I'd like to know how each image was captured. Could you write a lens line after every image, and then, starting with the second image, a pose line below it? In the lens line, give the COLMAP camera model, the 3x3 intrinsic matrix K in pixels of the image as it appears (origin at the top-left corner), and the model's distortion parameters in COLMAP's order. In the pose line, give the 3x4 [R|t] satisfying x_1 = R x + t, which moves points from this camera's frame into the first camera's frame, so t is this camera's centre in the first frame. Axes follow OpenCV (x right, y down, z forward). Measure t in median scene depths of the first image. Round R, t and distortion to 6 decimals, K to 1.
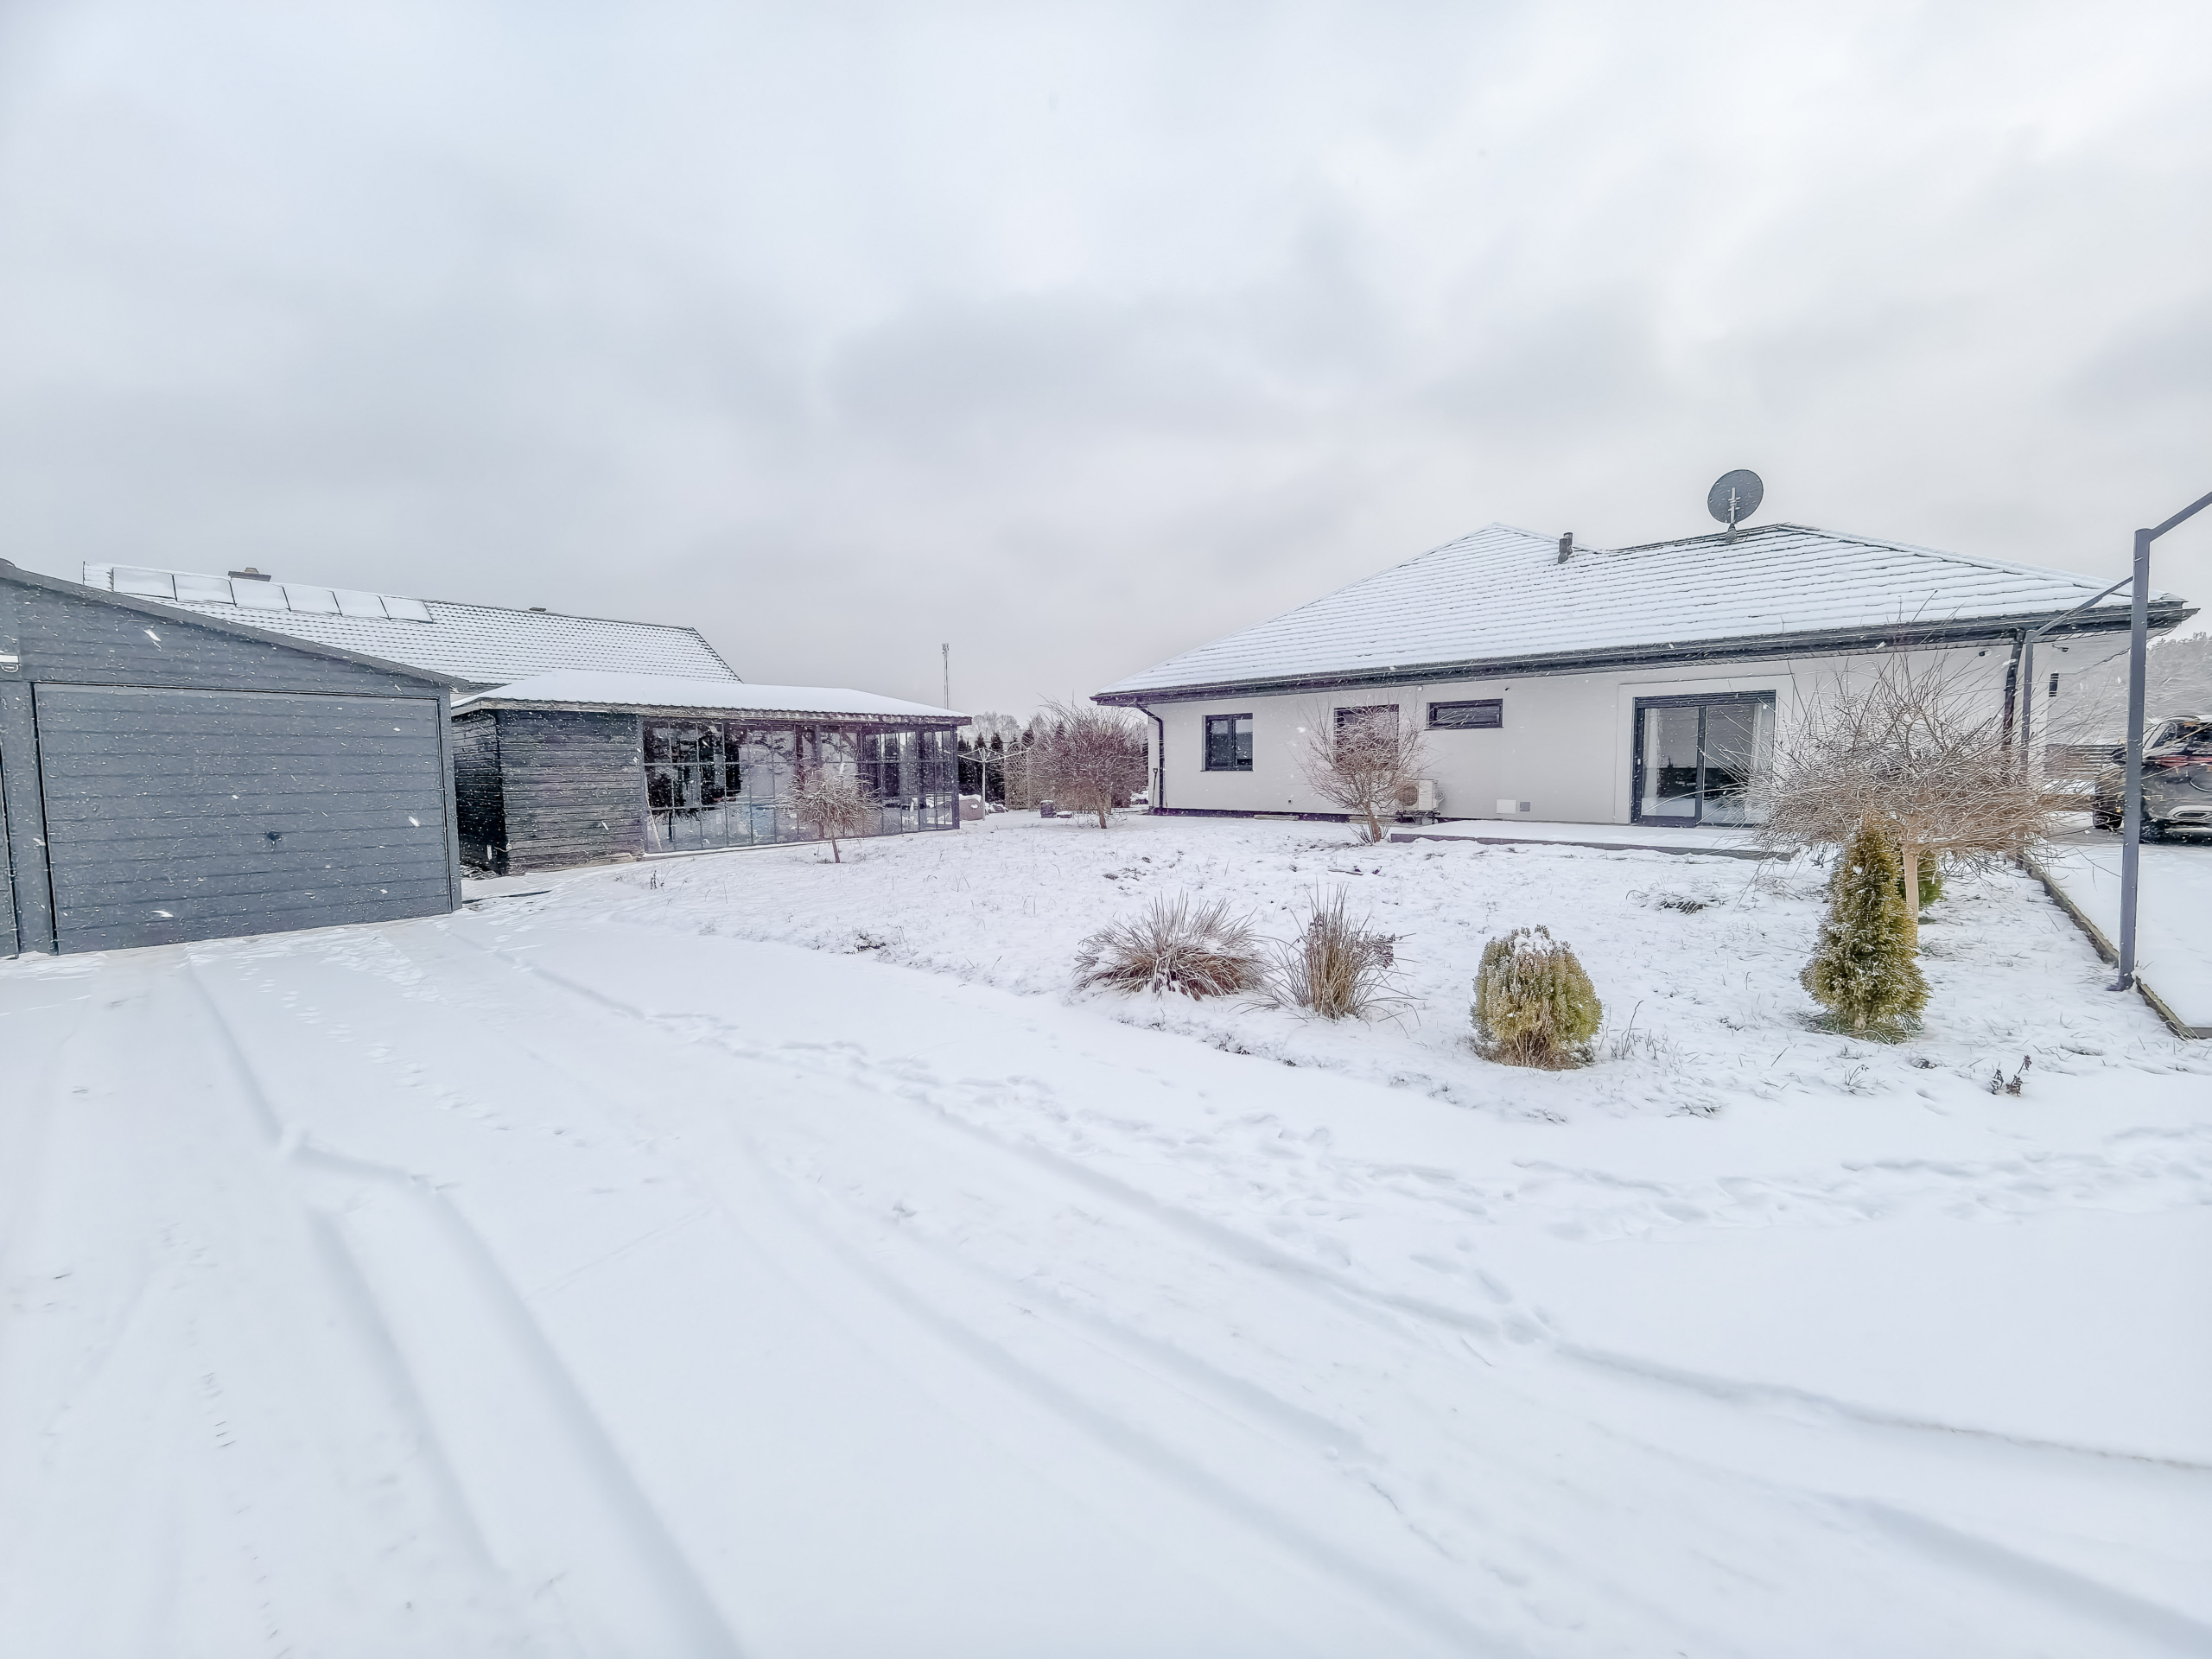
lens RADIAL K [[879.2, 0, 1106.0], [0, 879.2, 829.5], [0, 0, 1]] dist [-0.001533, -0.000351]
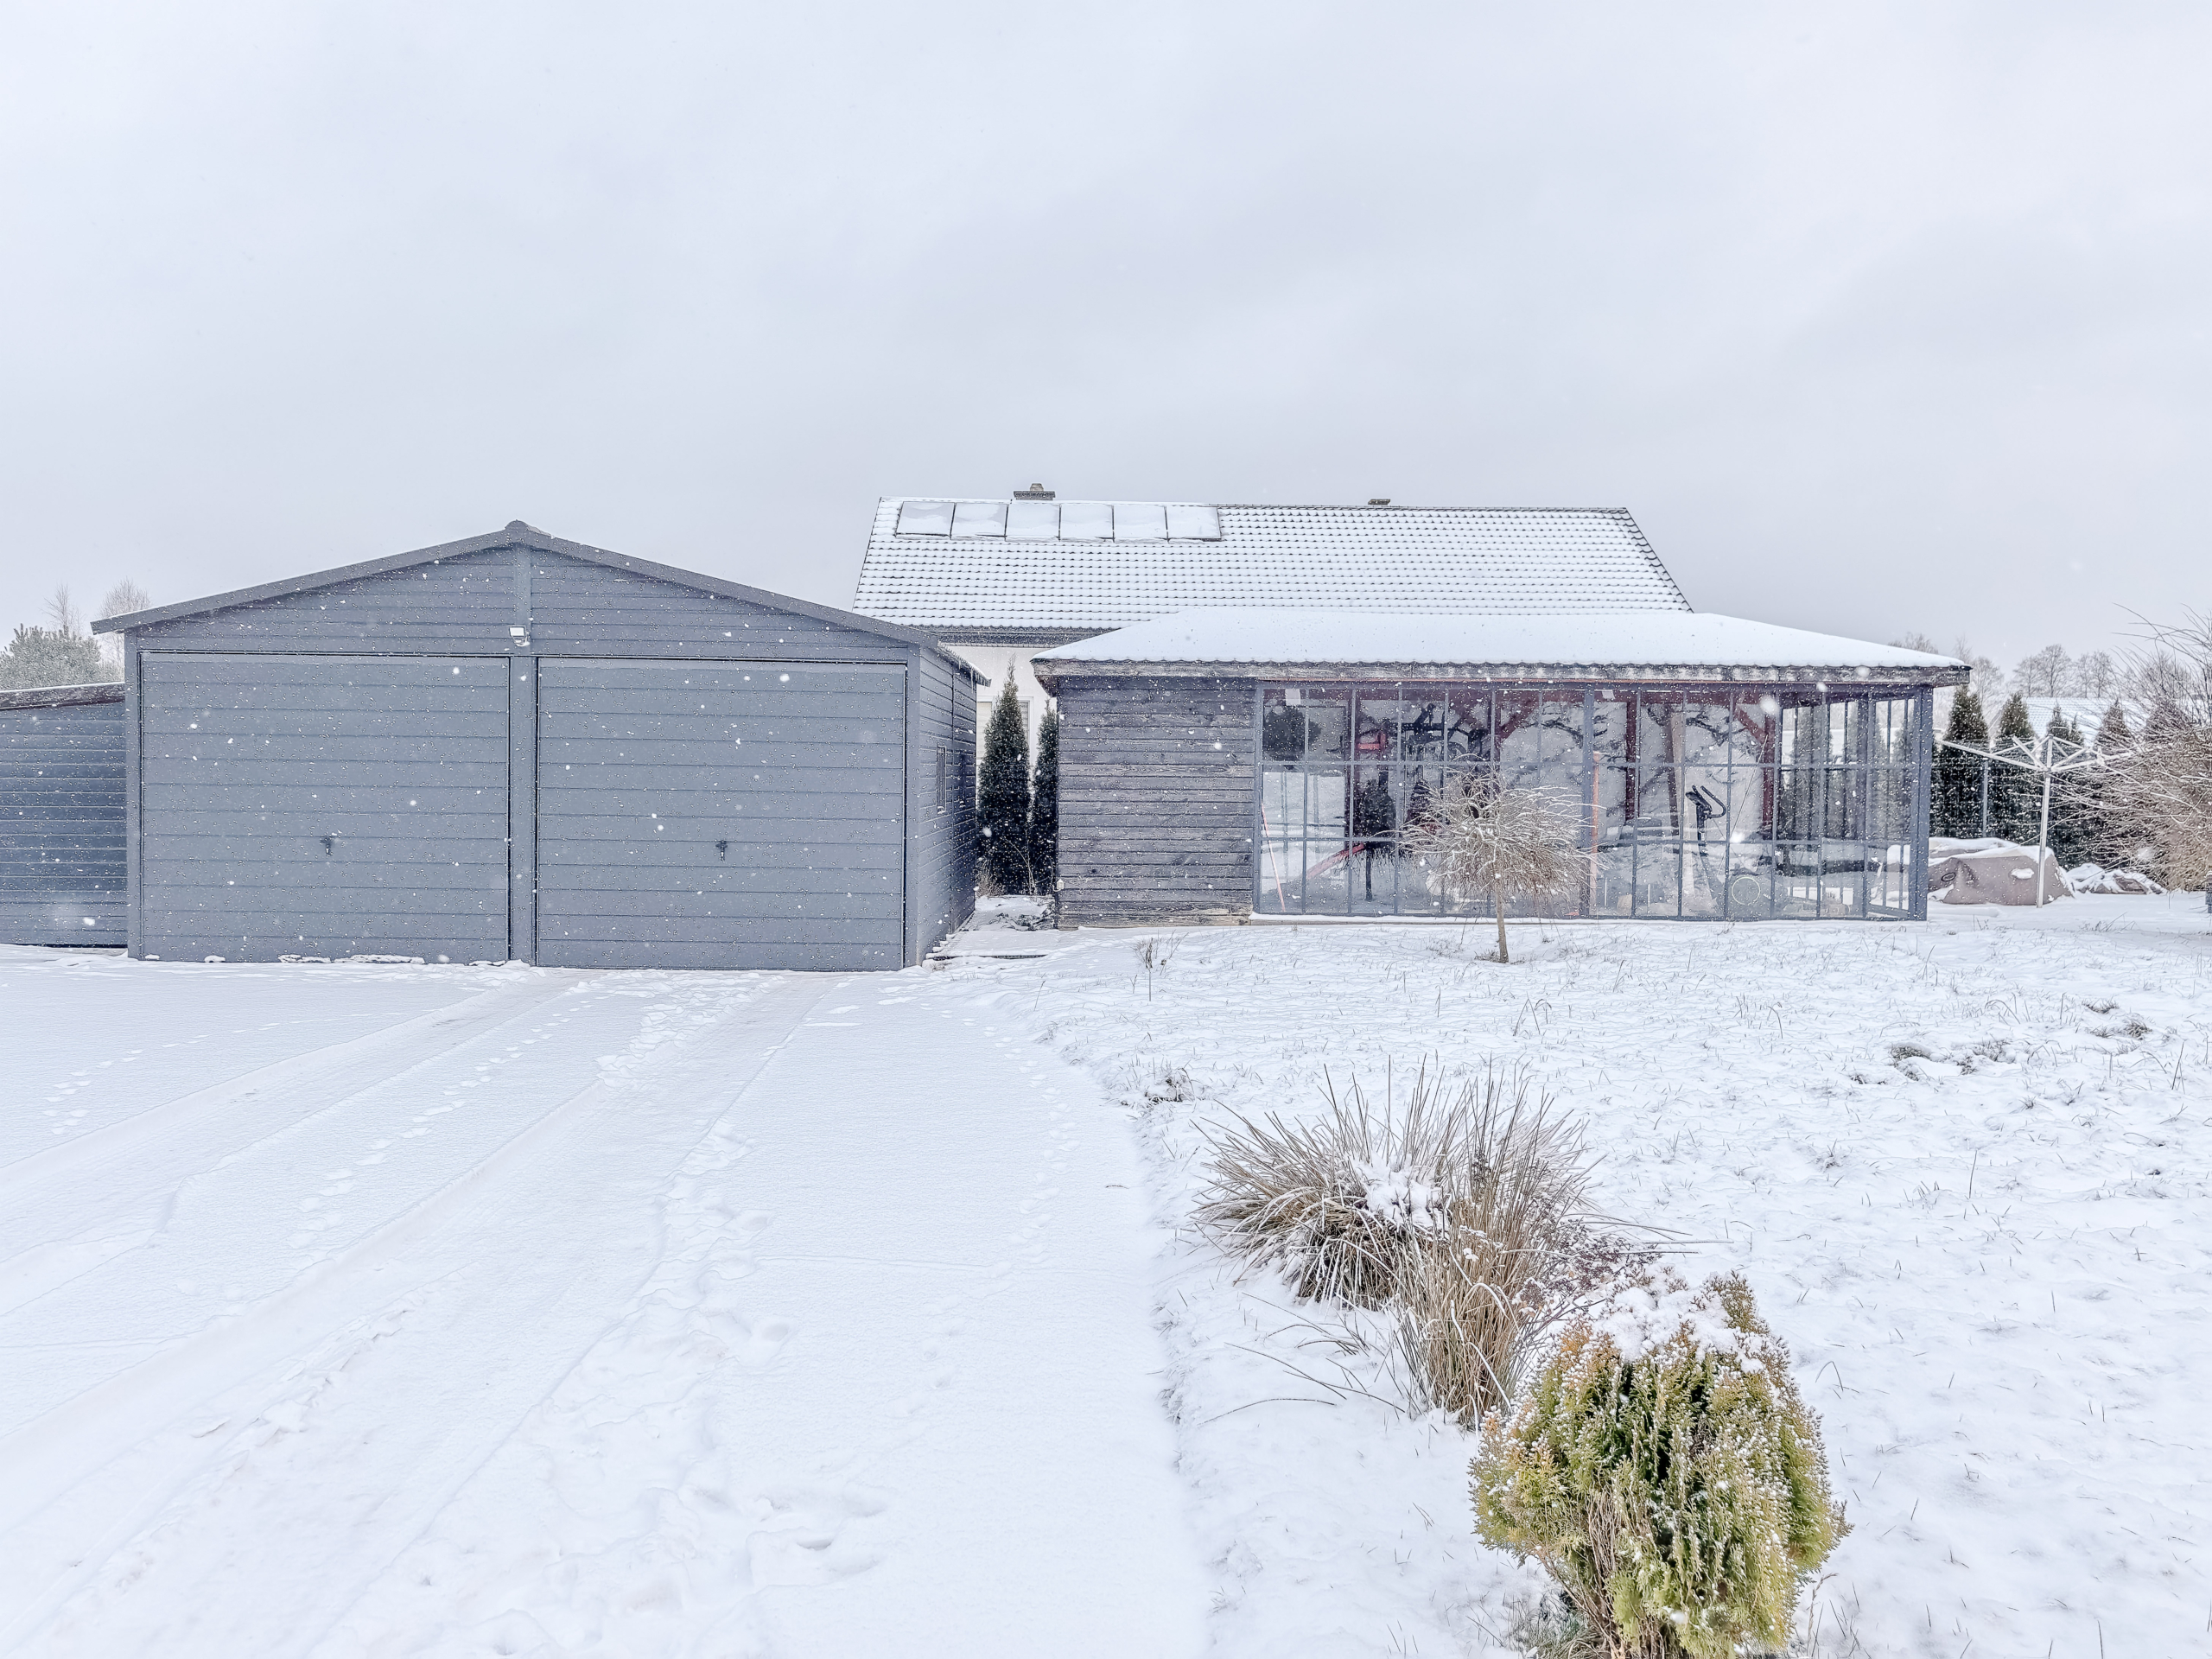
lens RADIAL K [[1775.7, 0, 1106.0], [0, 1775.7, 829.5], [0, 0, 1]] dist [0.065959, -0.000757]
pose [[0.674444, 0.043760, -0.737028, 0.290954], [-0.072412, 0.997350, -0.007047, -0.013518], [0.734766, 0.058122, 0.675826, 0.122332]]
